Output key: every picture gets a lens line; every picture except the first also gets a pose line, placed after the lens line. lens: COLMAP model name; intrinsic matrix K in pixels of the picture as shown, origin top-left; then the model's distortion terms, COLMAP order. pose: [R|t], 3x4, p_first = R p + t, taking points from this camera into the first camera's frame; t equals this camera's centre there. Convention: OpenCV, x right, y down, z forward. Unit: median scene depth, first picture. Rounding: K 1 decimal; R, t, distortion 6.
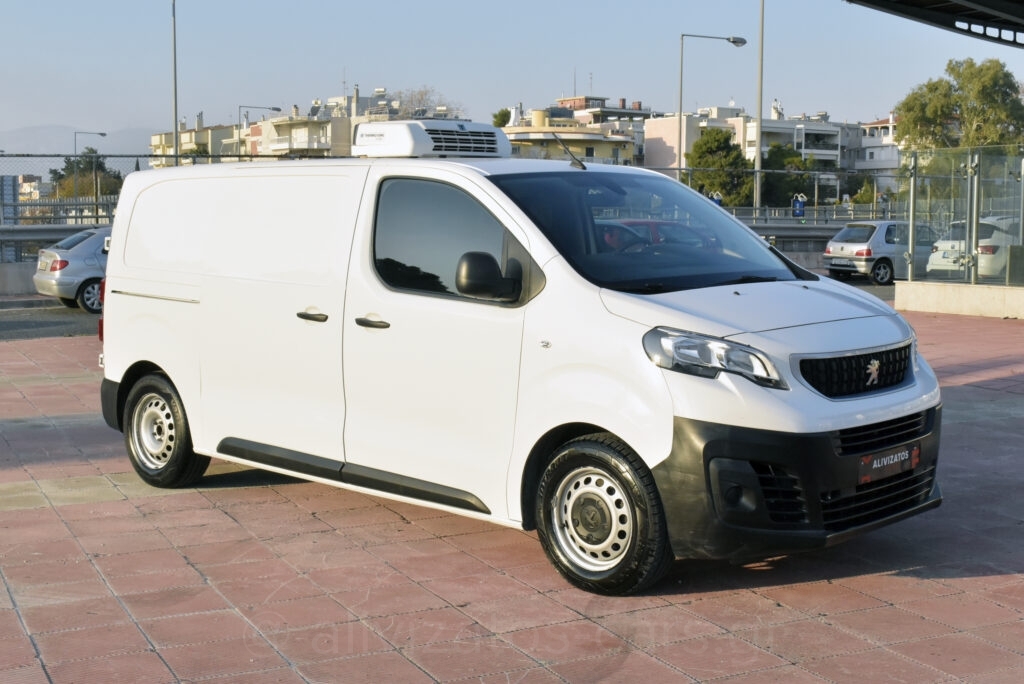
lens RADIAL K [[1478.2, 0, 512.0], [0, 1478.2, 342.0], [0, 0, 1]] dist [-0.023386, -0.018054]
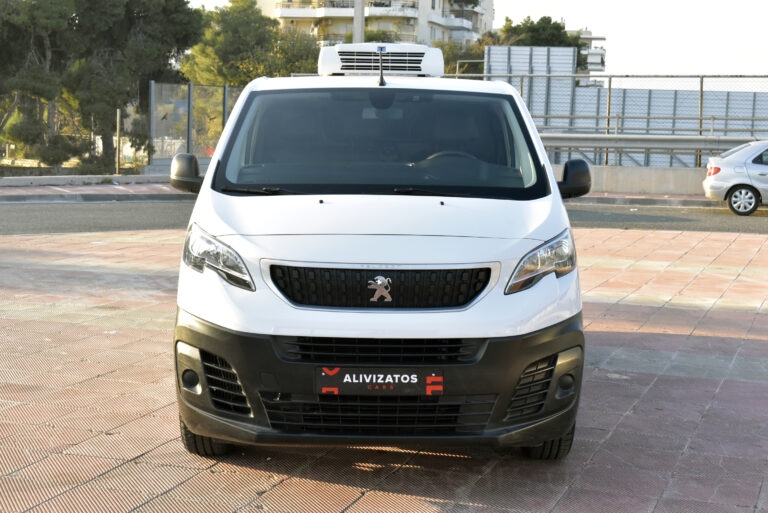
lens RADIAL K [[1296.0, 0, 384.0], [0, 1296.0, 256.5], [0, 0, 1]] dist [-0.020099, 0.108162]
pose [[0.667977, 0.096846, -0.737853, 0.879416], [-0.088393, 0.994802, 0.050549, -0.045102], [0.738913, 0.031456, 0.673066, 0.410242]]
